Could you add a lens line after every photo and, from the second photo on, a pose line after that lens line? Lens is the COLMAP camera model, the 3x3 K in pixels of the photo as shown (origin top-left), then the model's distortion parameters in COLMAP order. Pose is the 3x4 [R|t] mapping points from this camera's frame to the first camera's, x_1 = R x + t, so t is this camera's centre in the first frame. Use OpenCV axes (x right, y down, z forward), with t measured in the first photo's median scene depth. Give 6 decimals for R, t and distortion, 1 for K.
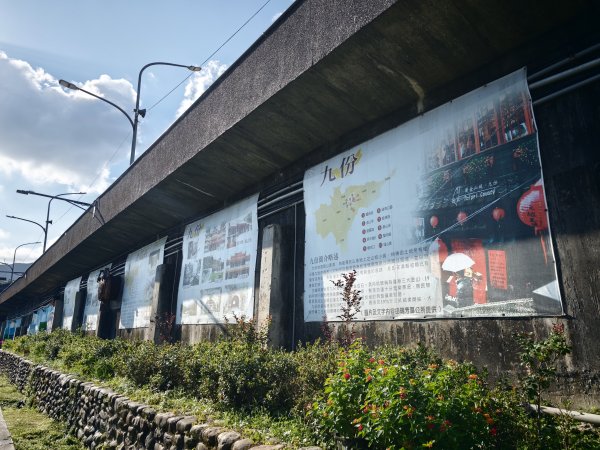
lens RADIAL K [[399.2, 0, 300.0], [0, 399.2, 225.0], [0, 0, 1]] dist [0.004835, -0.002969]
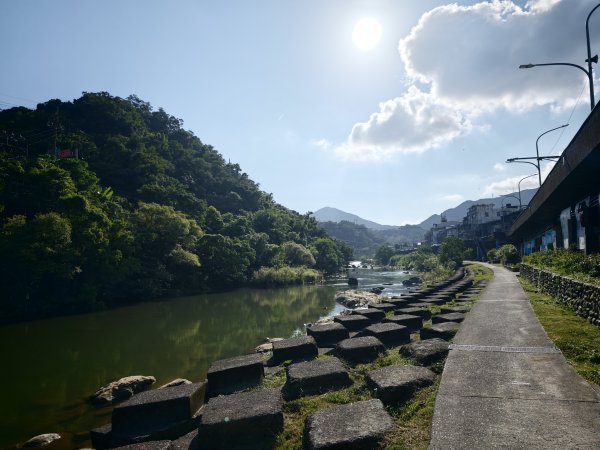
lens RADIAL K [[399.2, 0, 300.0], [0, 399.2, 225.0], [0, 0, 1]] dist [0.004835, -0.002969]
pose [[0.423867, -0.055269, -0.904037, 0.241125], [0.227655, 0.972593, 0.047278, -0.073093], [0.876647, -0.225849, 0.424832, -0.300812]]
